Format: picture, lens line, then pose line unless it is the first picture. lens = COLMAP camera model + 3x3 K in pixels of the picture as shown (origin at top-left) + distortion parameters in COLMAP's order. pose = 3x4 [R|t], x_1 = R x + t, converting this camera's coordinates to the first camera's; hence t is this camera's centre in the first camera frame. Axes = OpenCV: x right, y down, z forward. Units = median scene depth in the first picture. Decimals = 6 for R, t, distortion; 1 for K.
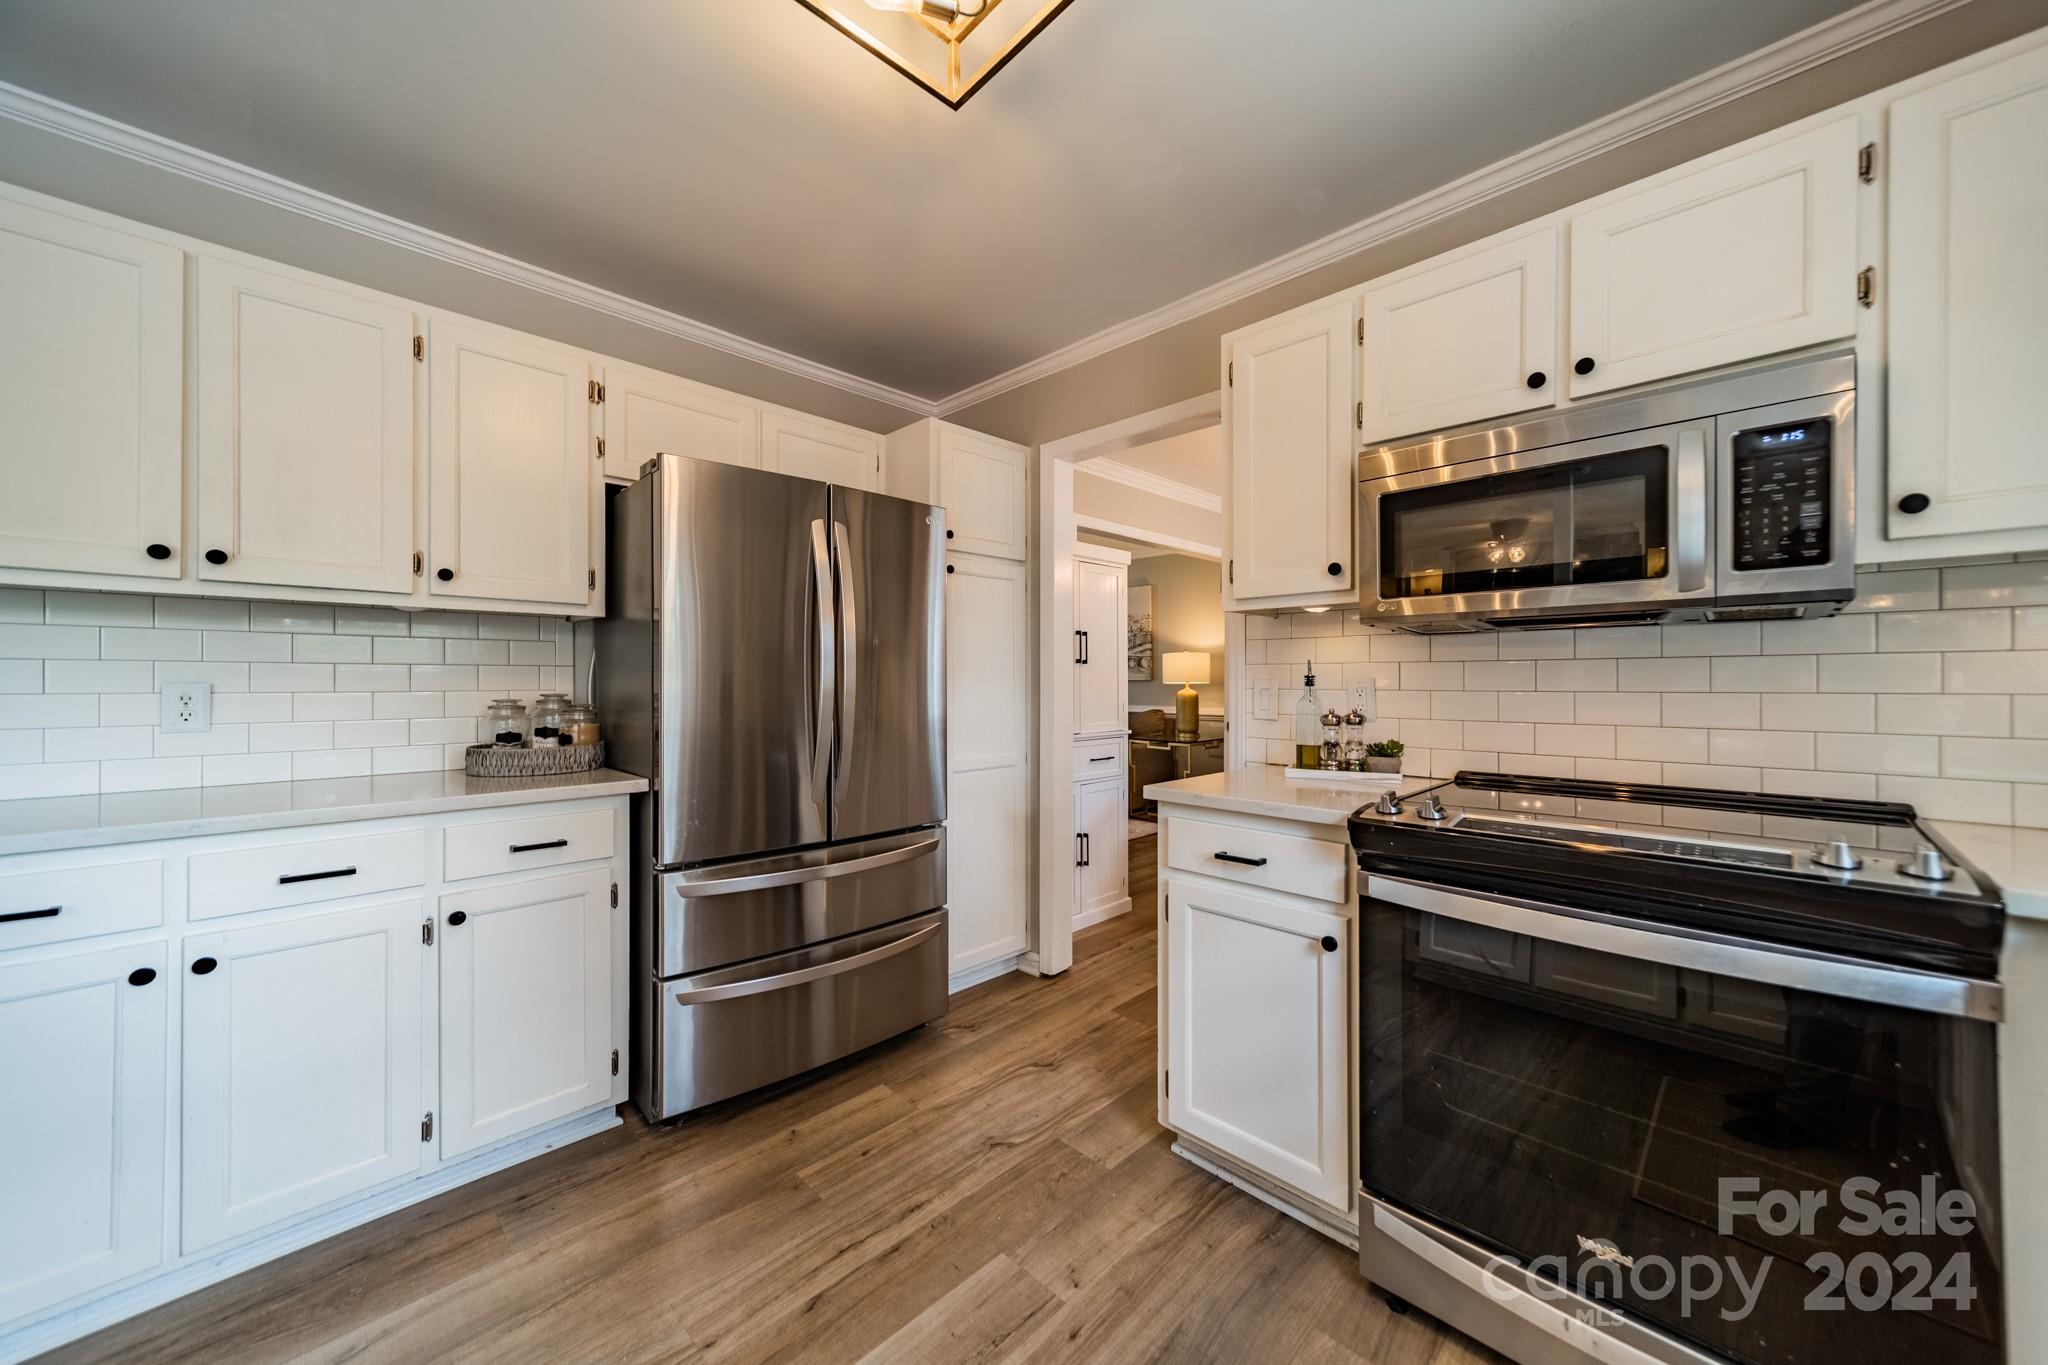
lens RADIAL K [[729.8, 0, 1032.9], [0, 729.8, 680.2], [0, 0, 1]] dist [0.009729, -0.000078]
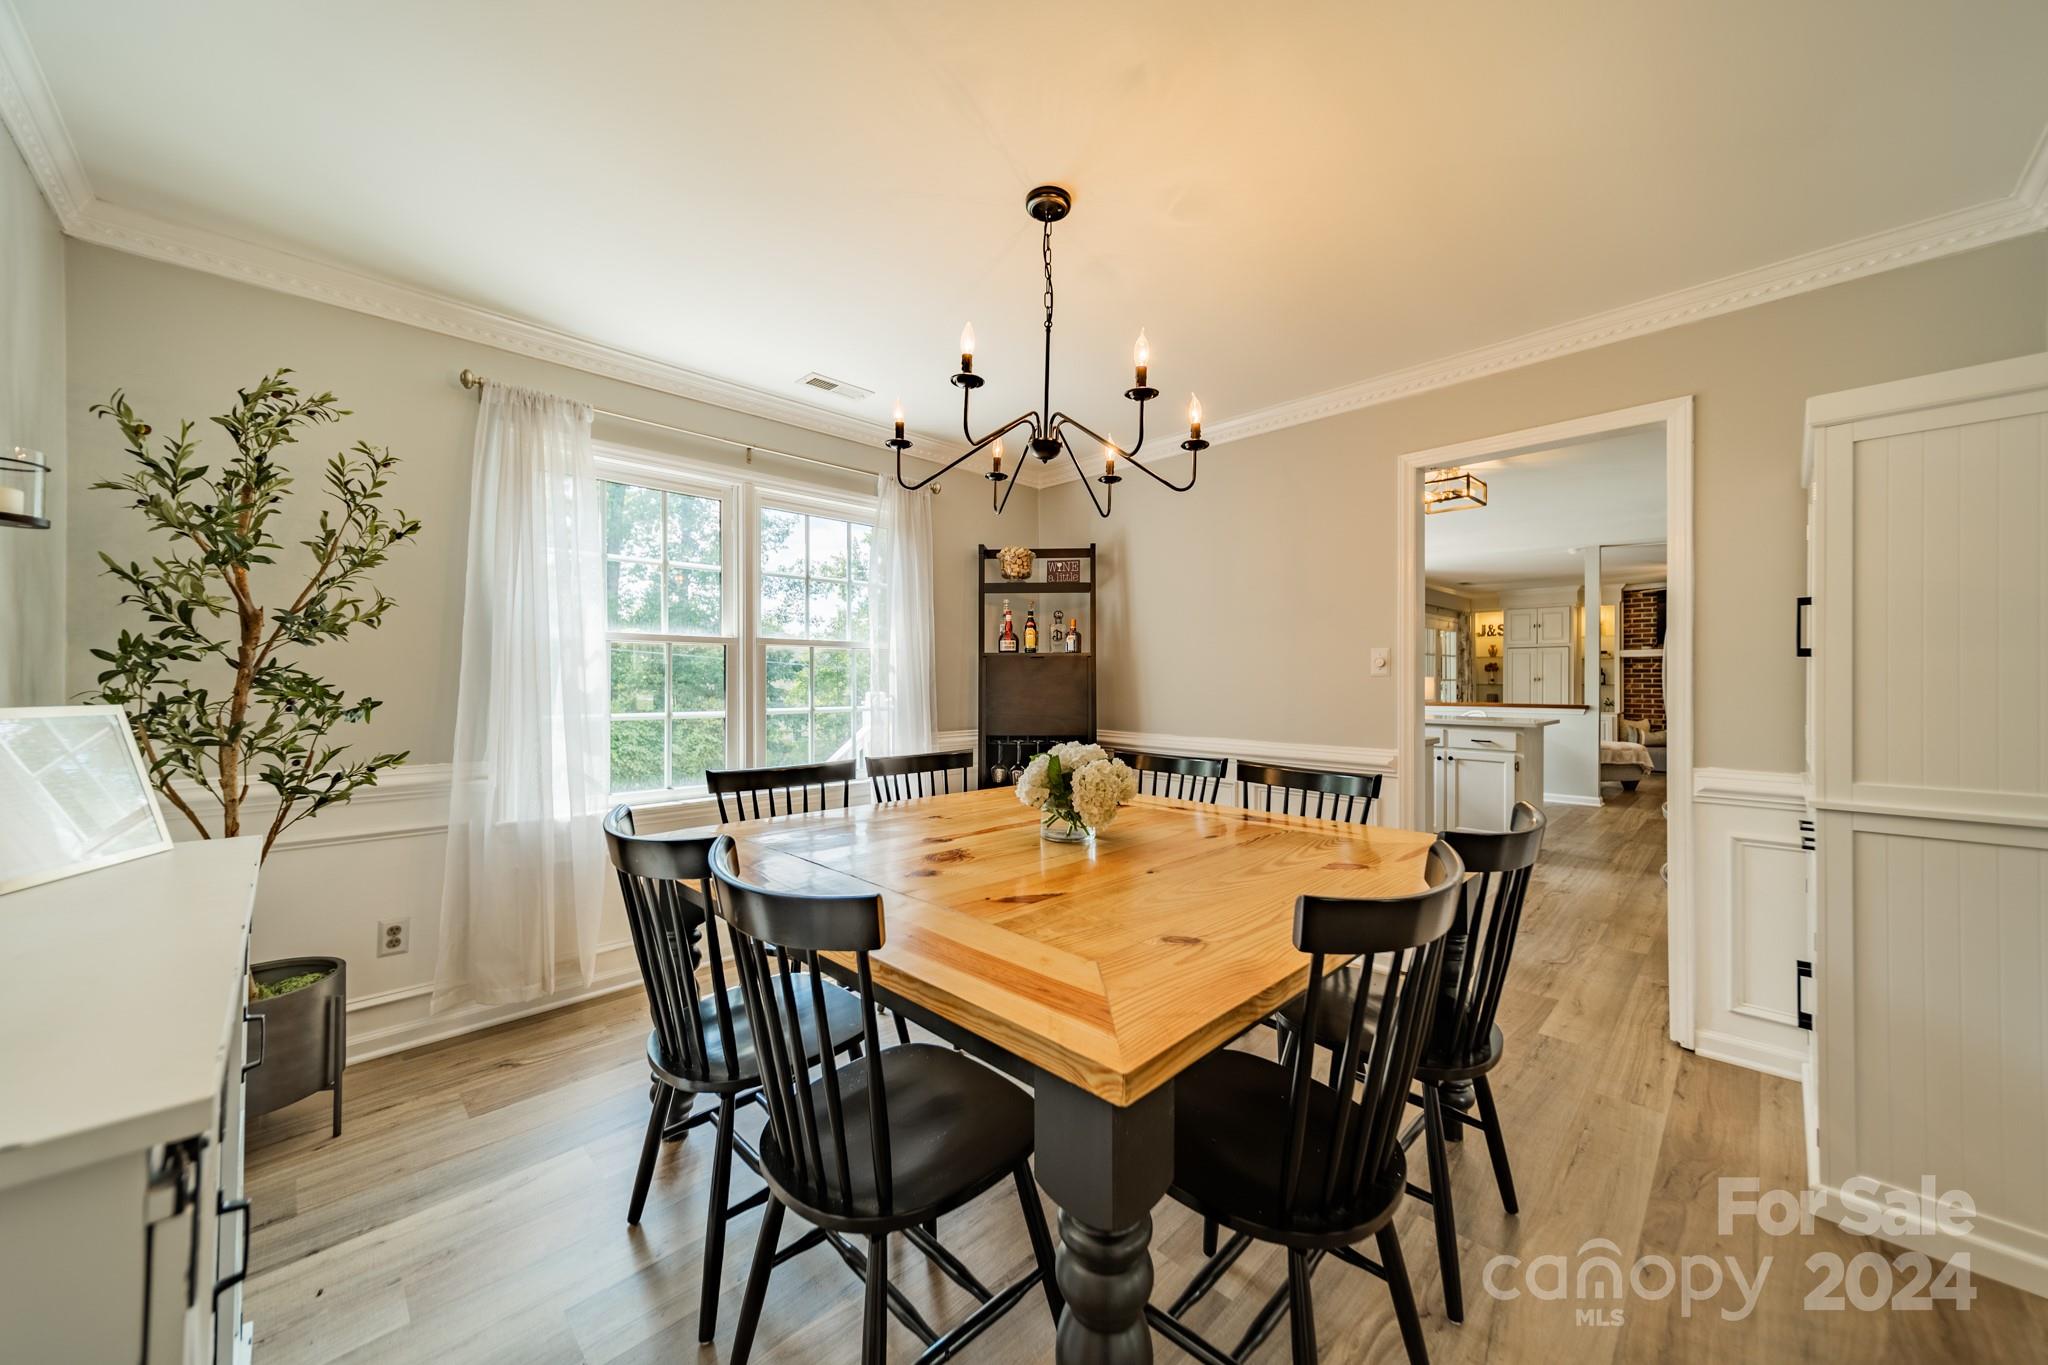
lens RADIAL K [[735.9, 0, 1026.2], [0, 735.9, 680.1], [0, 0, 1]] dist [0.009651, -0.000106]
pose [[-0.999946, -0.001376, 0.010265, 1.337027], [-0.001375, 0.999999, 0.000063, -0.008828], [-0.010265, 0.000049, -0.999947, 3.218755]]
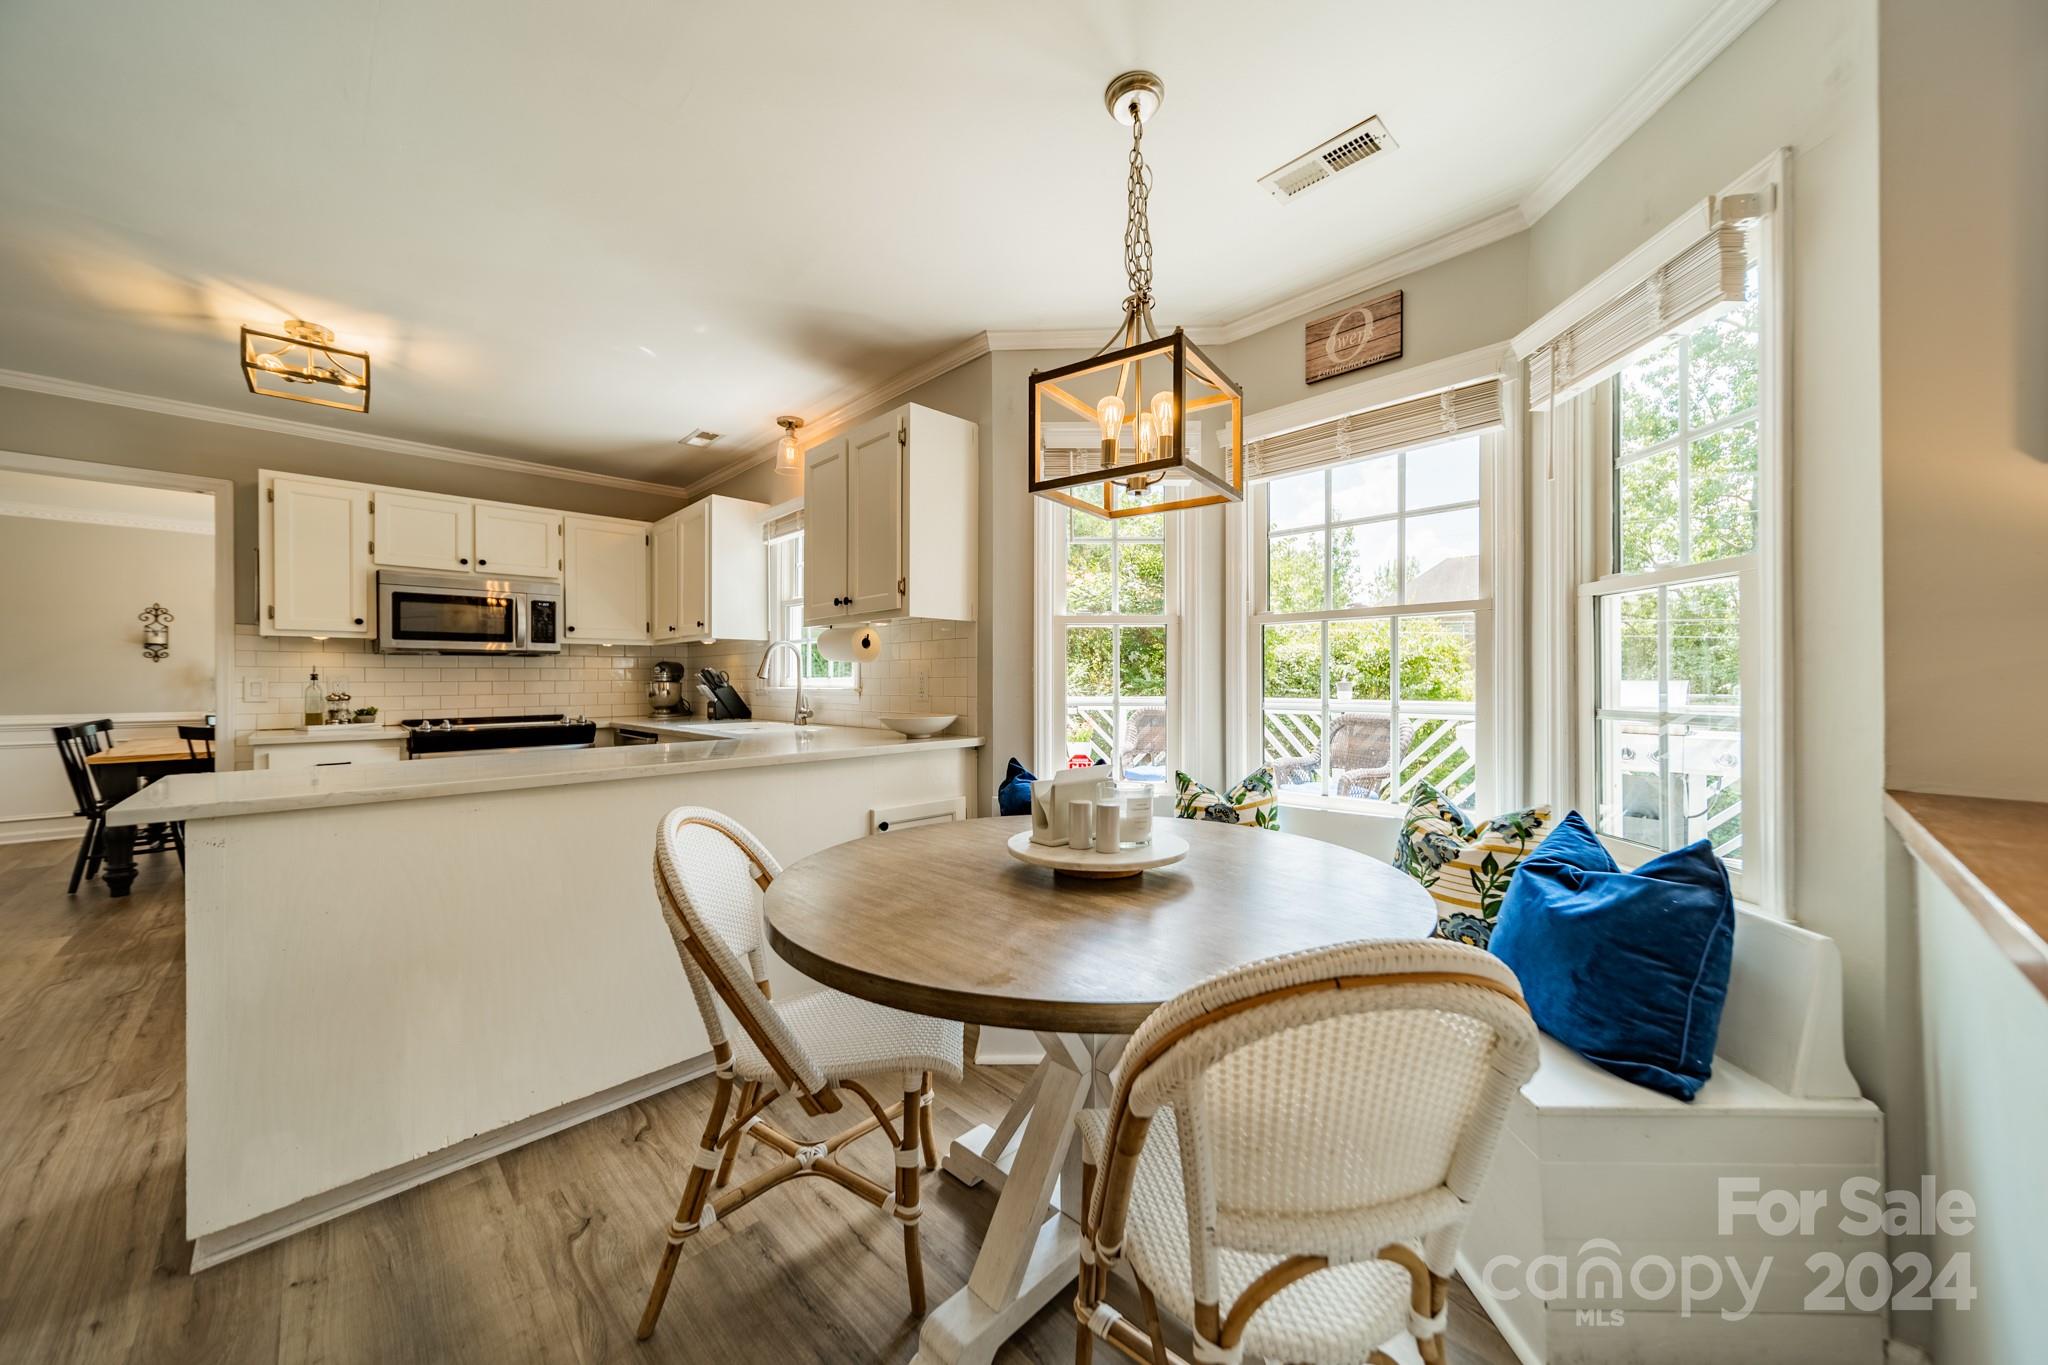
lens RADIAL K [[729.8, 0, 1032.9], [0, 729.8, 680.2], [0, 0, 1]] dist [0.009729, -0.000078]
pose [[0.014026, -0.001551, 0.999900, -1.656170], [0.003589, 0.999992, 0.001500, 0.014432], [-0.999895, 0.003568, 0.014031, -0.920477]]
